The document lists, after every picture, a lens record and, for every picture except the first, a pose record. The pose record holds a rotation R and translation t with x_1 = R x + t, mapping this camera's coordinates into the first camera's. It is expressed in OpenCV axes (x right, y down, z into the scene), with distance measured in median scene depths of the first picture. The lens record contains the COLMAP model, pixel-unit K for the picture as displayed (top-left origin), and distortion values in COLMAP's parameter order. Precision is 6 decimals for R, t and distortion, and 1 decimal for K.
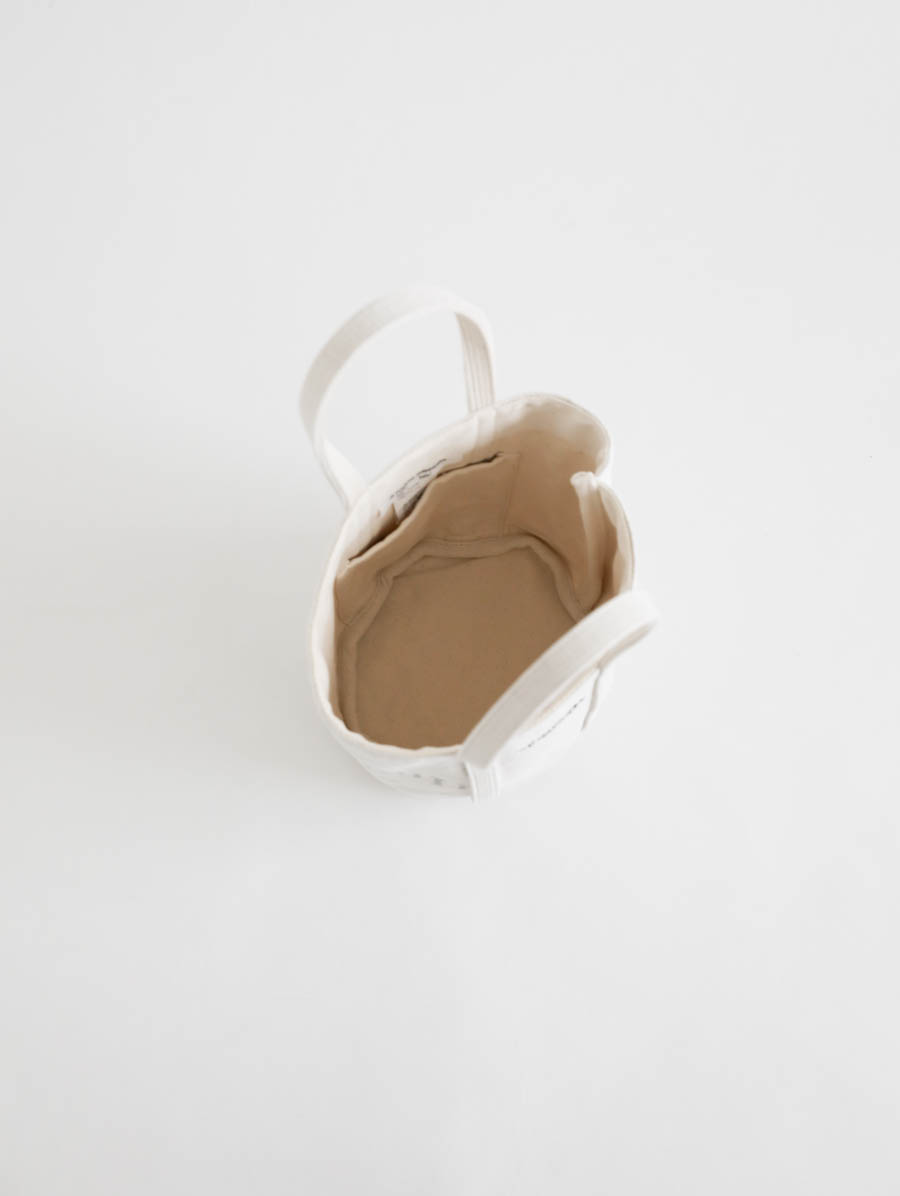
lens RADIAL K [[1696.9, 0, 450.0], [0, 1696.9, 598.0], [0, 0, 1]] dist [-0.027565, -0.063066]
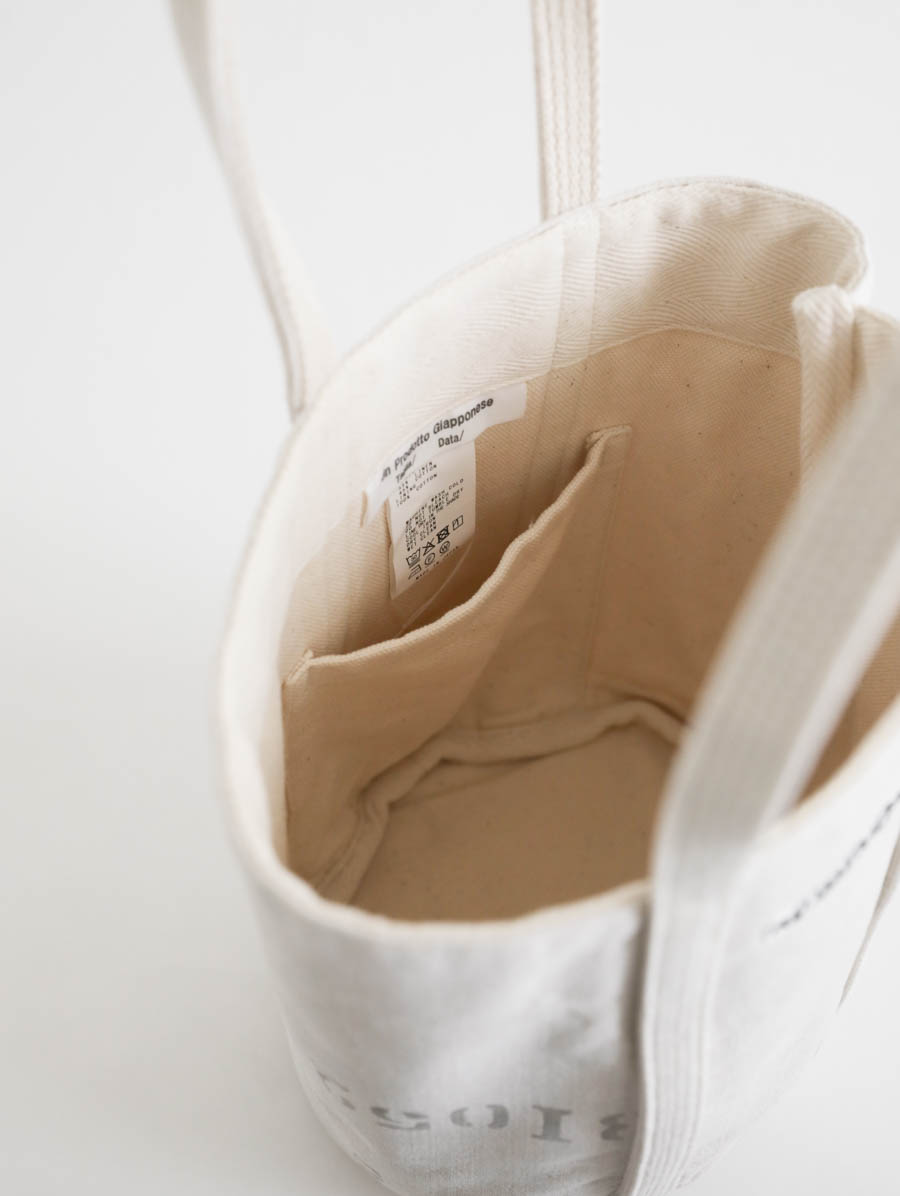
lens RADIAL K [[1696.9, 0, 450.0], [0, 1696.9, 598.0], [0, 0, 1]] dist [-0.027565, -0.063066]
pose [[0.996125, -0.073676, 0.048031, -0.041545], [0.086032, 0.929691, -0.358151, 0.140782], [-0.018266, 0.360896, 0.932427, 0.574559]]
